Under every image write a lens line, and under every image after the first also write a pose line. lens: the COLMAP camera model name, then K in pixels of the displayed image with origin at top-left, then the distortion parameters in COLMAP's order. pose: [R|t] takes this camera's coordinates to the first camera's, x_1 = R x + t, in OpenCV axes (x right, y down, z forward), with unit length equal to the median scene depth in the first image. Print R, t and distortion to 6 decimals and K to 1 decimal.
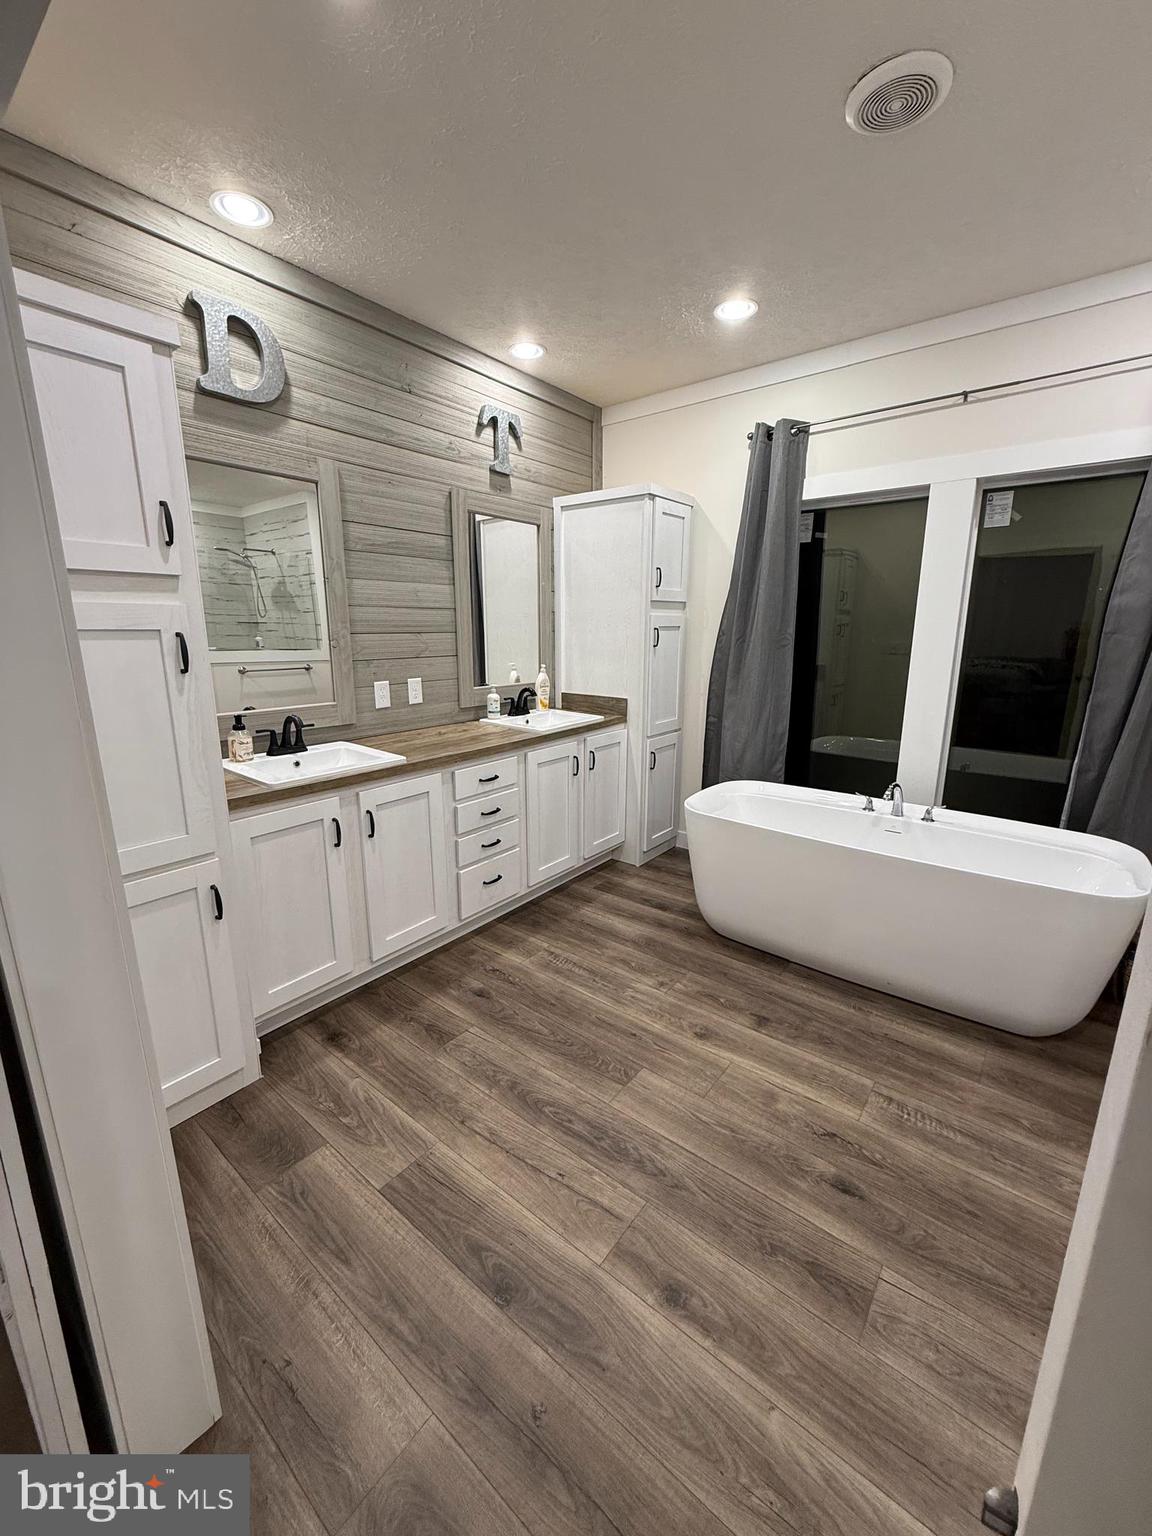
lens RADIAL K [[612.9, 0, 573.3], [0, 612.9, 762.7], [0, 0, 1]] dist [0.000982, 0.000480]
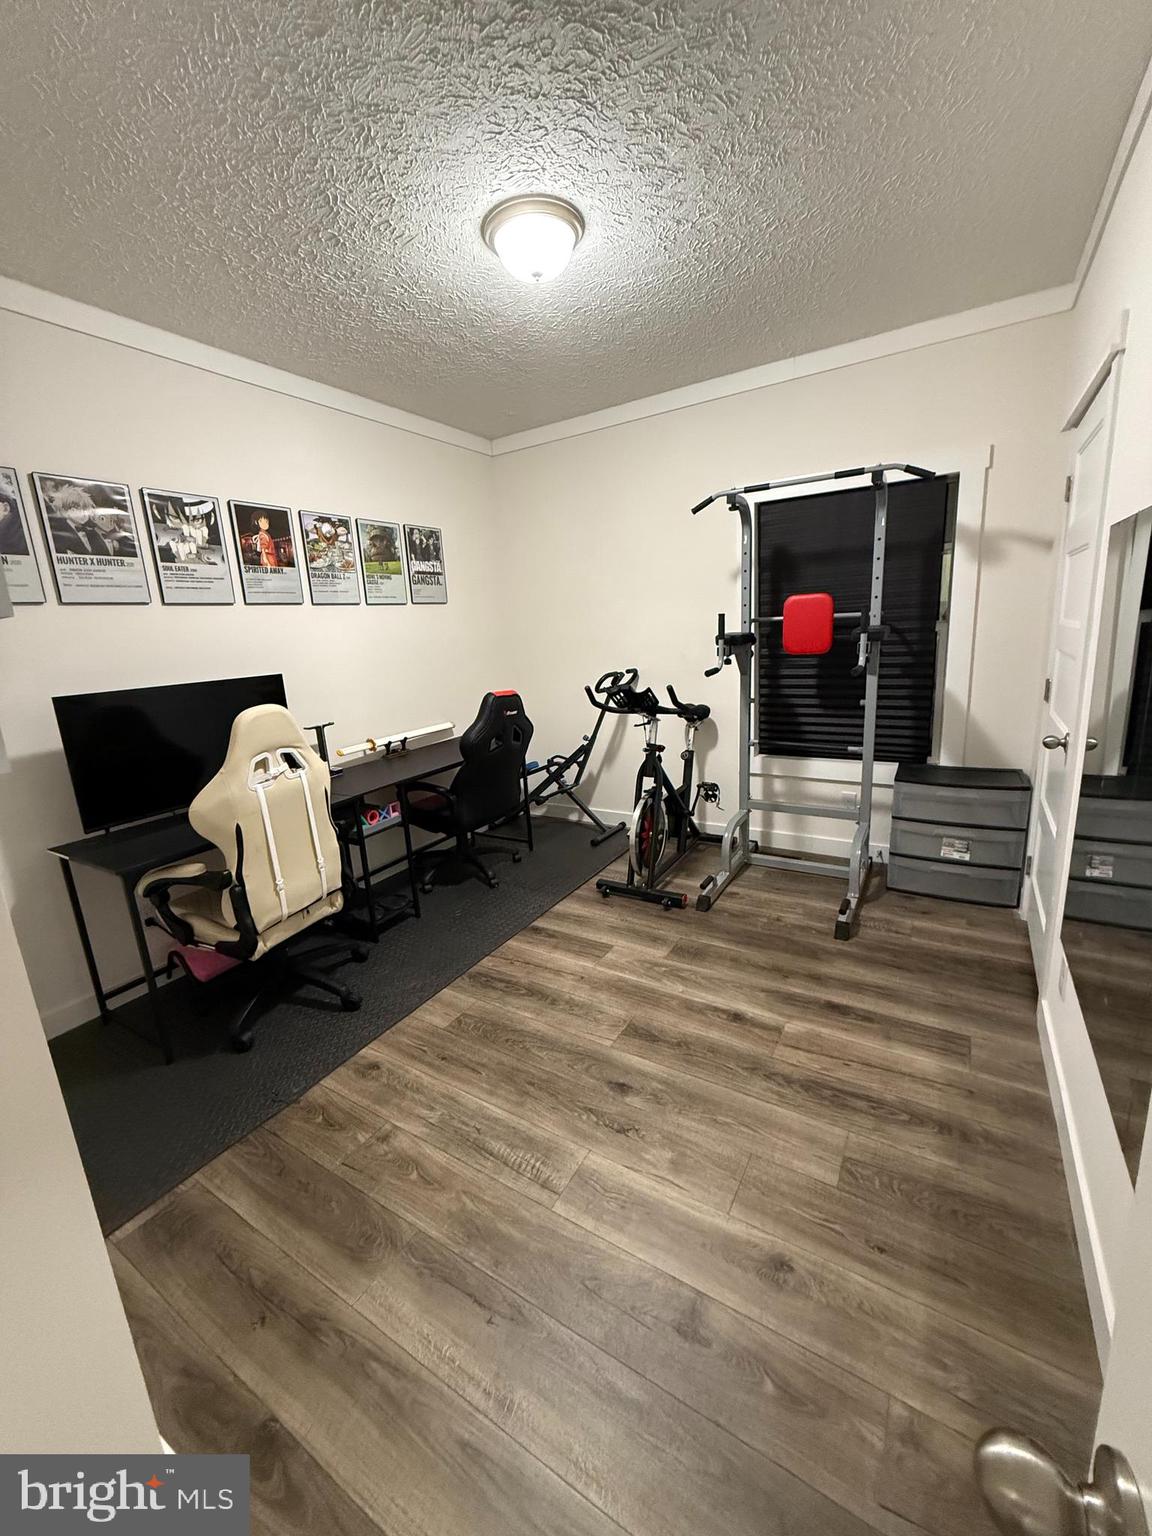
lens RADIAL K [[612.9, 0, 575.1], [0, 612.9, 762.9], [0, 0, 1]] dist [0.000982, 0.000480]
pose [[-0.990477, 0.083964, -0.109109, 0.437292], [0.029697, 0.904145, 0.426192, -0.299676], [0.134436, 0.418893, -0.898029, 1.294979]]
